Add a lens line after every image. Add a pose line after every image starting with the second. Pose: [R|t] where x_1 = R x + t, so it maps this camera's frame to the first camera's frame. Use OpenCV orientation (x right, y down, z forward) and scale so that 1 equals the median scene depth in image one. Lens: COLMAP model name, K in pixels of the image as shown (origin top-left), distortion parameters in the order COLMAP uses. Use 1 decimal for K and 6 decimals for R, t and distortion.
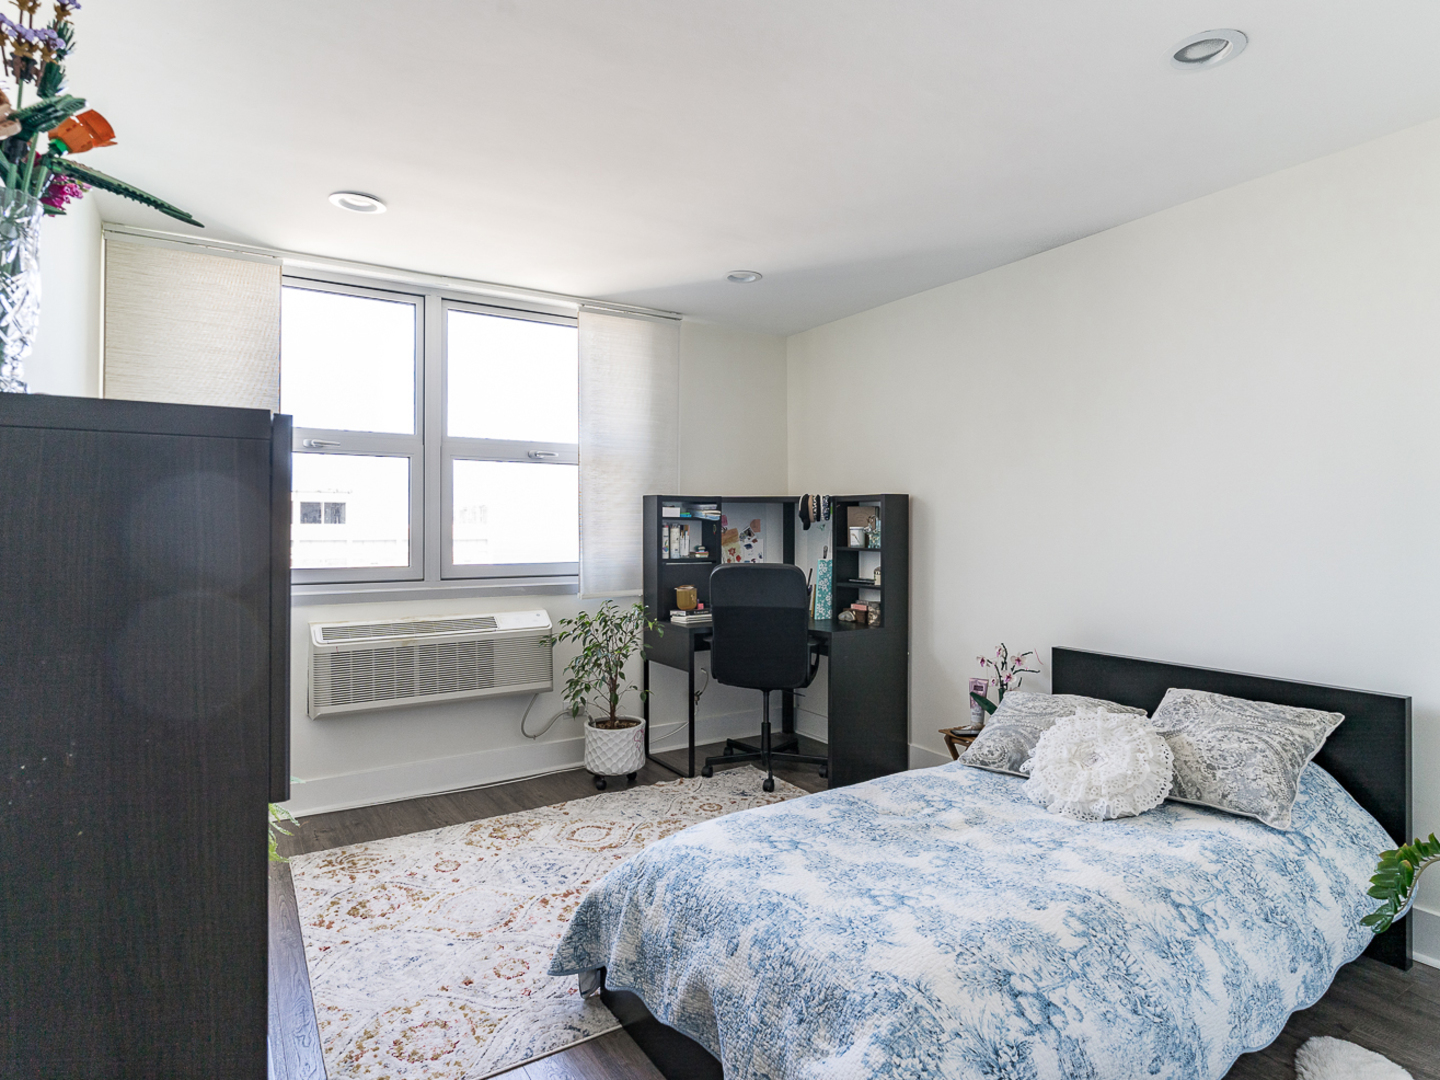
lens RADIAL K [[780.8, 0, 711.7], [0, 780.8, 524.2], [0, 0, 1]] dist [0.006000, 0.000363]
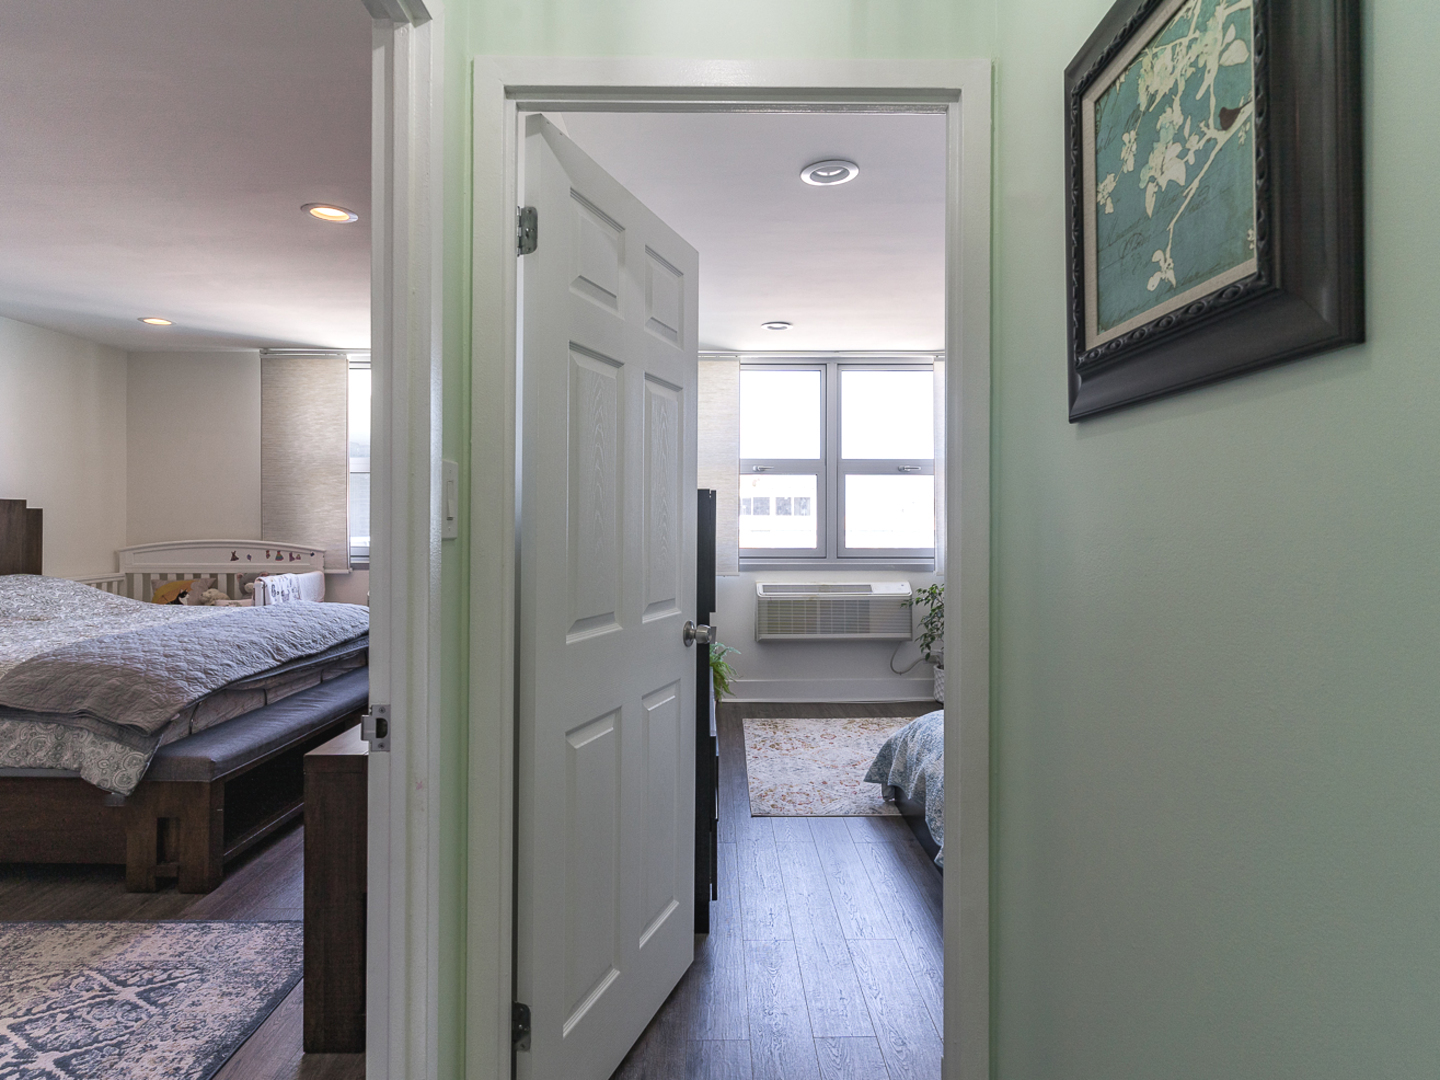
lens RADIAL K [[780.8, 0, 719.5], [0, 780.8, 515.5], [0, 0, 1]] dist [0.006000, 0.000363]
pose [[0.847157, -0.001633, -0.531340, 0.263602], [0.002201, 0.999997, 0.000437, -0.009306], [0.531338, -0.001539, 0.847158, -0.380547]]
